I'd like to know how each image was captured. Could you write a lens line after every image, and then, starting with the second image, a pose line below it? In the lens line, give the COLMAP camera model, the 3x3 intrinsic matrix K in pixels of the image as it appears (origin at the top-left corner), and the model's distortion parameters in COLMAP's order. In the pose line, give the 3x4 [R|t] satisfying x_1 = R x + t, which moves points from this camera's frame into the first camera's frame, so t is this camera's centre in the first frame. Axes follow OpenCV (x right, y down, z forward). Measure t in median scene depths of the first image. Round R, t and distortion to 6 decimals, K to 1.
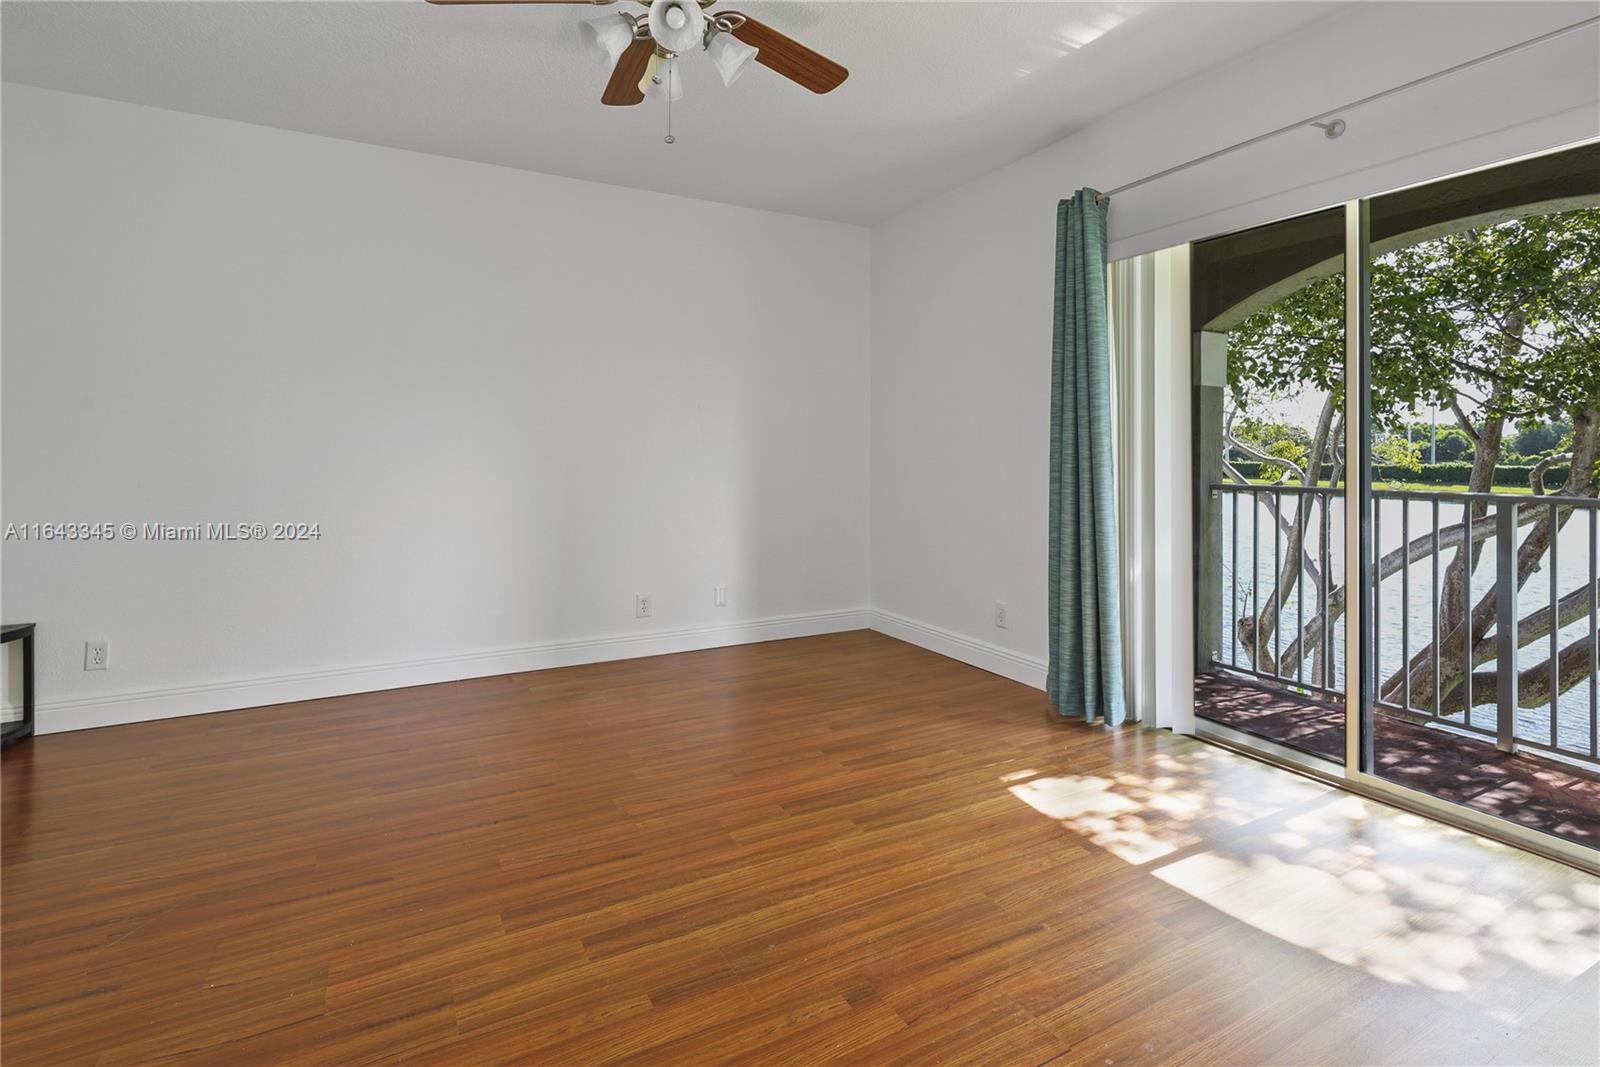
lens RADIAL K [[757.7, 0, 802.0], [0, 757.7, 454.5], [0, 0, 1]] dist [0.001798, 0.000420]
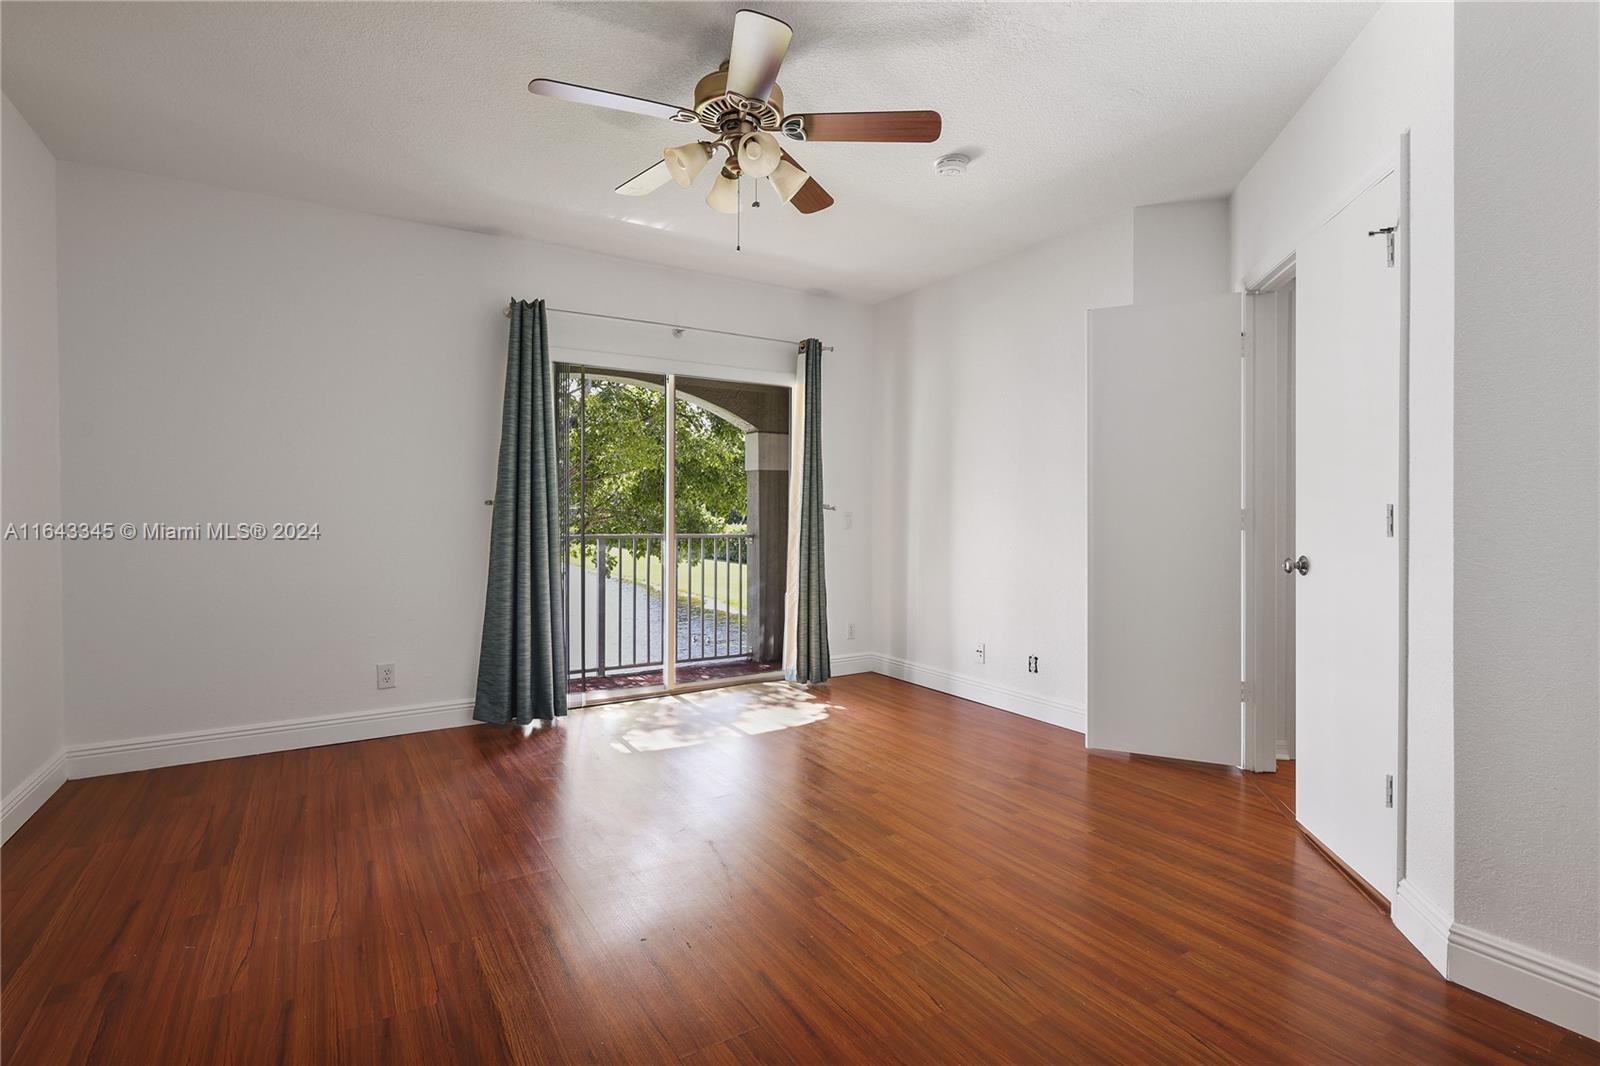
lens RADIAL K [[762.9, 0, 802.6], [0, 762.9, 515.7], [0, 0, 1]] dist [0.000432, 0.000035]
pose [[-0.041962, -0.002702, 0.999116, -1.688449], [-0.004839, 0.999985, 0.002501, 0.003840], [-0.999108, -0.004730, -0.041974, 1.135081]]
